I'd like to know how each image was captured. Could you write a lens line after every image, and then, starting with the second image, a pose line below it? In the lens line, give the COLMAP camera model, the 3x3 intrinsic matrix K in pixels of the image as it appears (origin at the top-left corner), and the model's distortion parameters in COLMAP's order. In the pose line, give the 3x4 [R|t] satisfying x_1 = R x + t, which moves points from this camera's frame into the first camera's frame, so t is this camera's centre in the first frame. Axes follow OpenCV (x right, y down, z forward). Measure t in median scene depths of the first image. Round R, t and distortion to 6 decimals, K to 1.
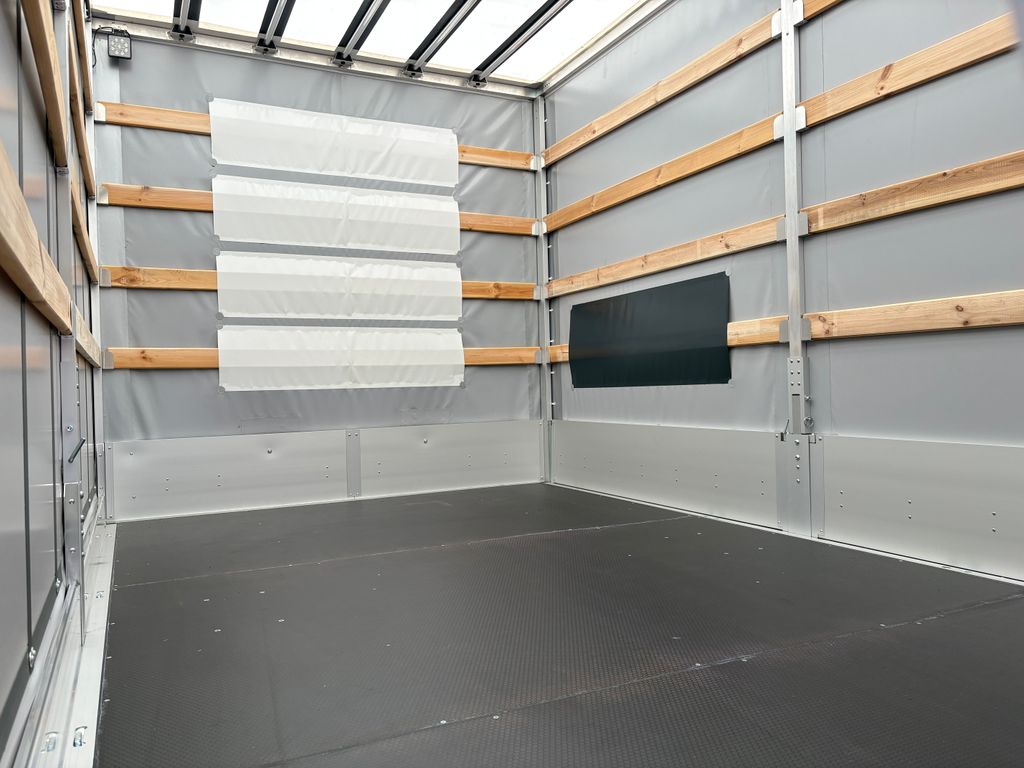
lens RADIAL K [[779.0, 0, 512.0], [0, 779.0, 384.0], [0, 0, 1]] dist [0.076567, -0.100571]
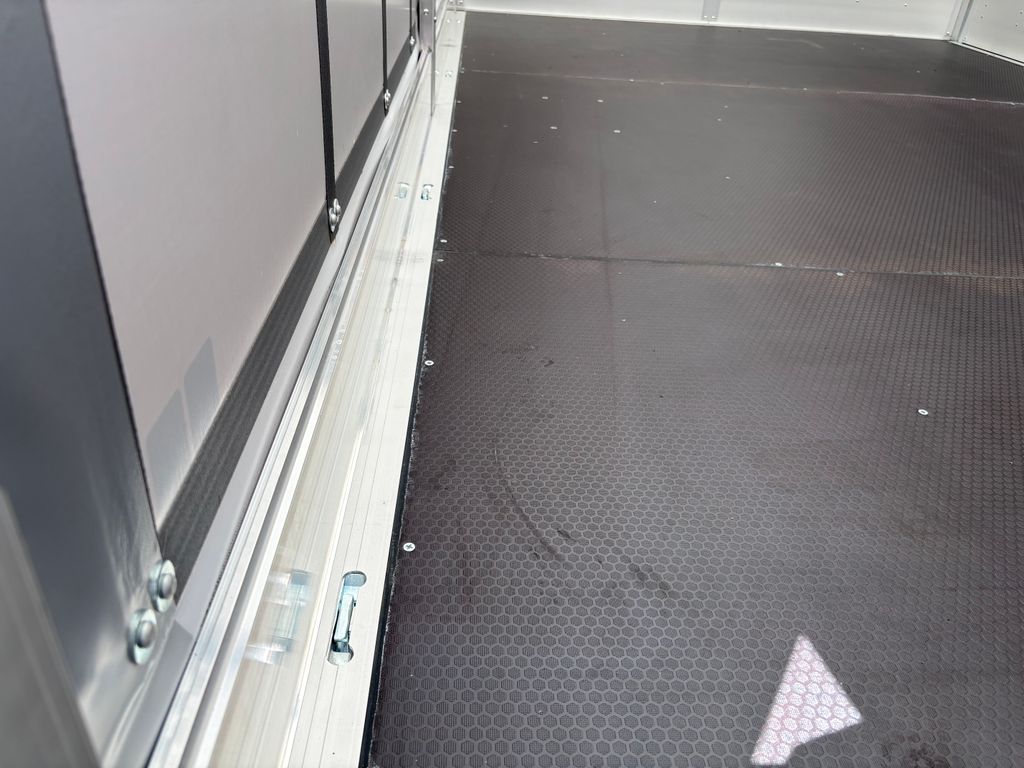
lens RADIAL K [[779.0, 0, 512.0], [0, 779.0, 384.0], [0, 0, 1]] dist [0.076567, -0.100571]
pose [[0.909000, 0.287699, -0.301576, -0.046785], [-0.089201, 0.841077, 0.533509, 0.079305], [0.407139, -0.458059, 0.790202, 0.087113]]
